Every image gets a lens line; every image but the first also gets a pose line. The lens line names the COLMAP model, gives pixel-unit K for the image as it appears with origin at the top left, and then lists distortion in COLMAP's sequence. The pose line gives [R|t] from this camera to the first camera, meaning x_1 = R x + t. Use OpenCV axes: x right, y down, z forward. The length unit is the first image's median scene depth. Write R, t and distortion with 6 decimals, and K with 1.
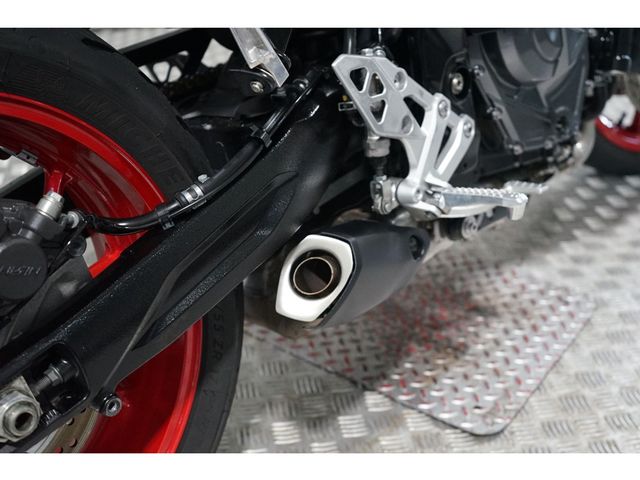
lens RADIAL K [[816.0, 0, 320.0], [0, 816.0, 240.0], [0, 0, 1]] dist [0.013689, -0.043260]
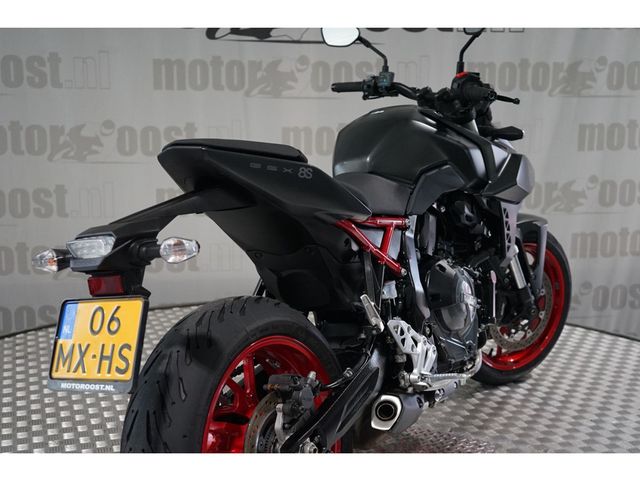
lens RADIAL K [[816.0, 0, 320.0], [0, 816.0, 240.0], [0, 0, 1]] dist [0.013689, -0.043260]
pose [[0.985168, -0.019944, 0.170431, -0.539185], [0.073035, 0.947502, -0.311298, 0.270790], [-0.155275, 0.319129, 0.934905, -1.232242]]
